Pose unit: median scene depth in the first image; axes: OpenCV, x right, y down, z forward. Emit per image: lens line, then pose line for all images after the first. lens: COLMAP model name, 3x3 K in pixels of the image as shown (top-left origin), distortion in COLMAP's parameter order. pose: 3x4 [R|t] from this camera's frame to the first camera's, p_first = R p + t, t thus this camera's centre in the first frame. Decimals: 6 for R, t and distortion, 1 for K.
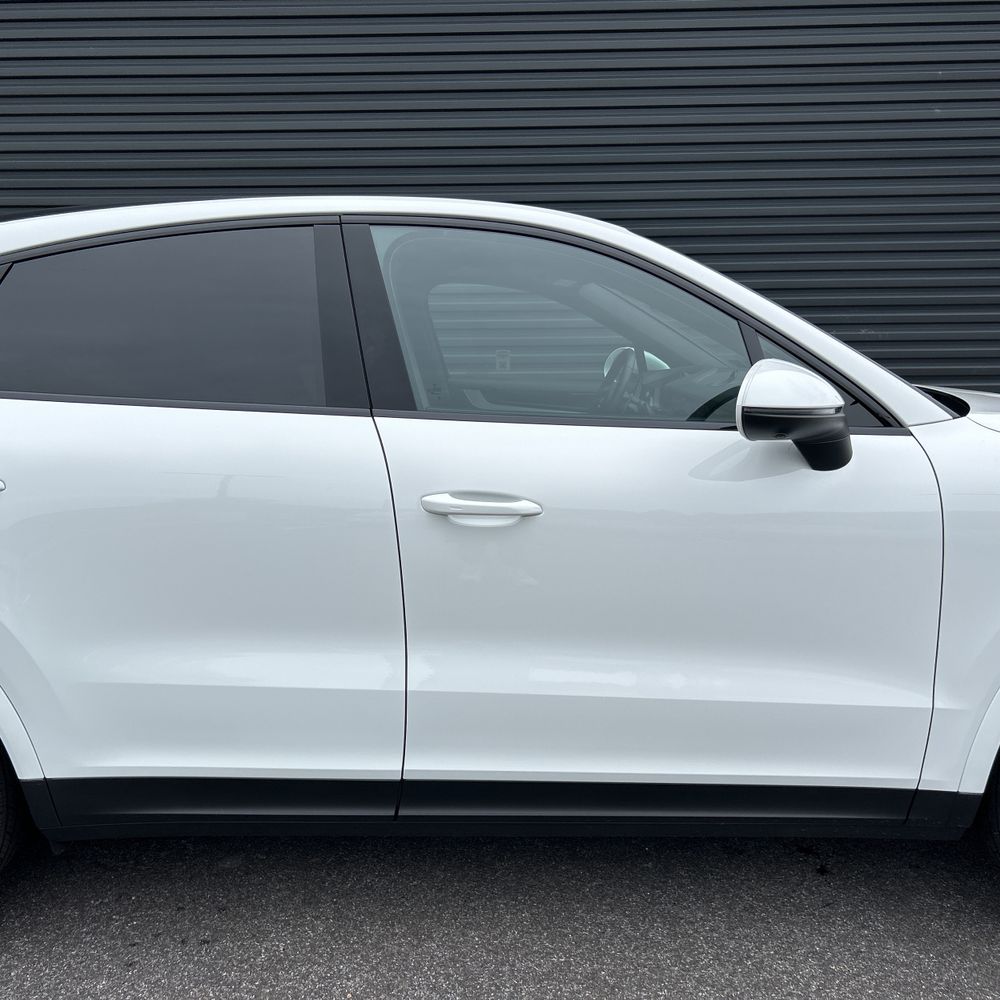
lens RADIAL K [[1046.3, 0, 501.7], [0, 1046.3, 505.4], [0, 0, 1]] dist [0.025644, 0.000000]
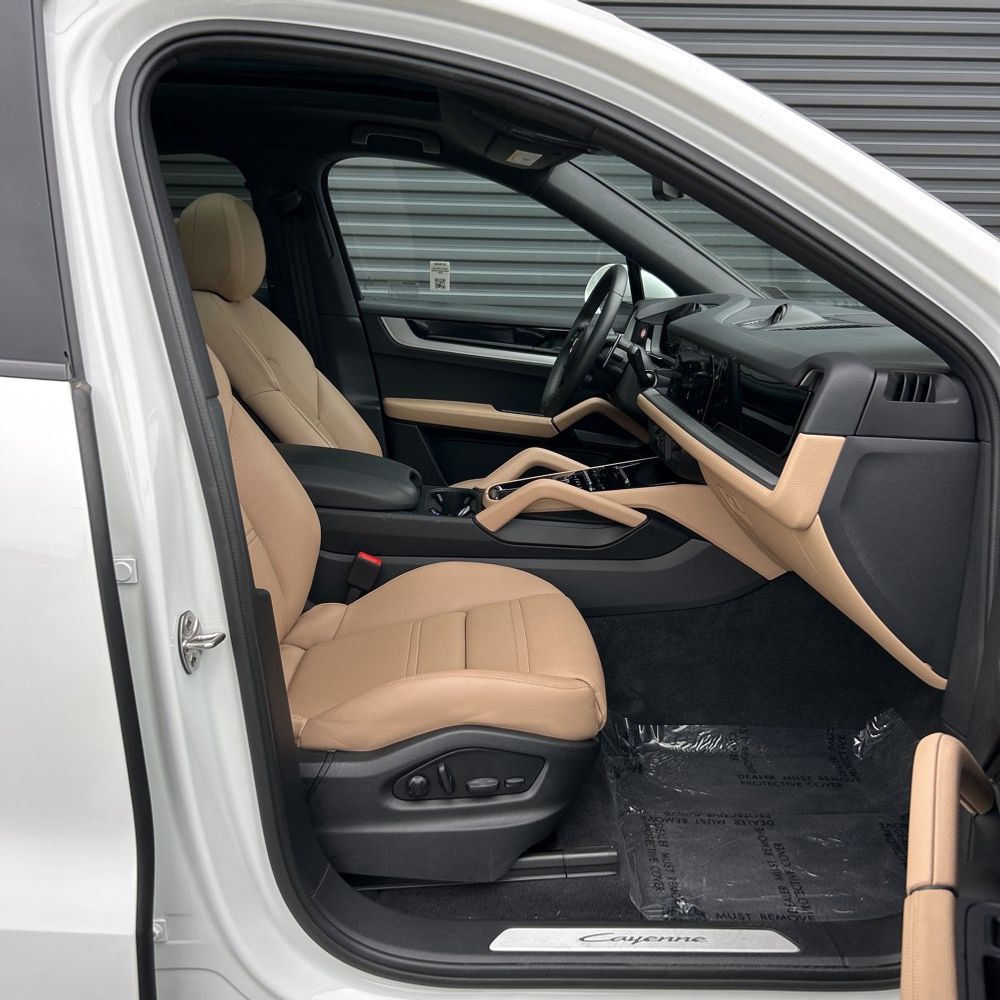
lens RADIAL K [[1046.3, 0, 496.4], [0, 1046.3, 498.3], [0, 0, 1]] dist [0.025644, 0.000000]
pose [[0.999515, 0.030193, 0.007599, 0.040995], [-0.030679, 0.996697, 0.075191, -0.047164], [-0.005303, -0.075388, 0.997140, 0.306810]]
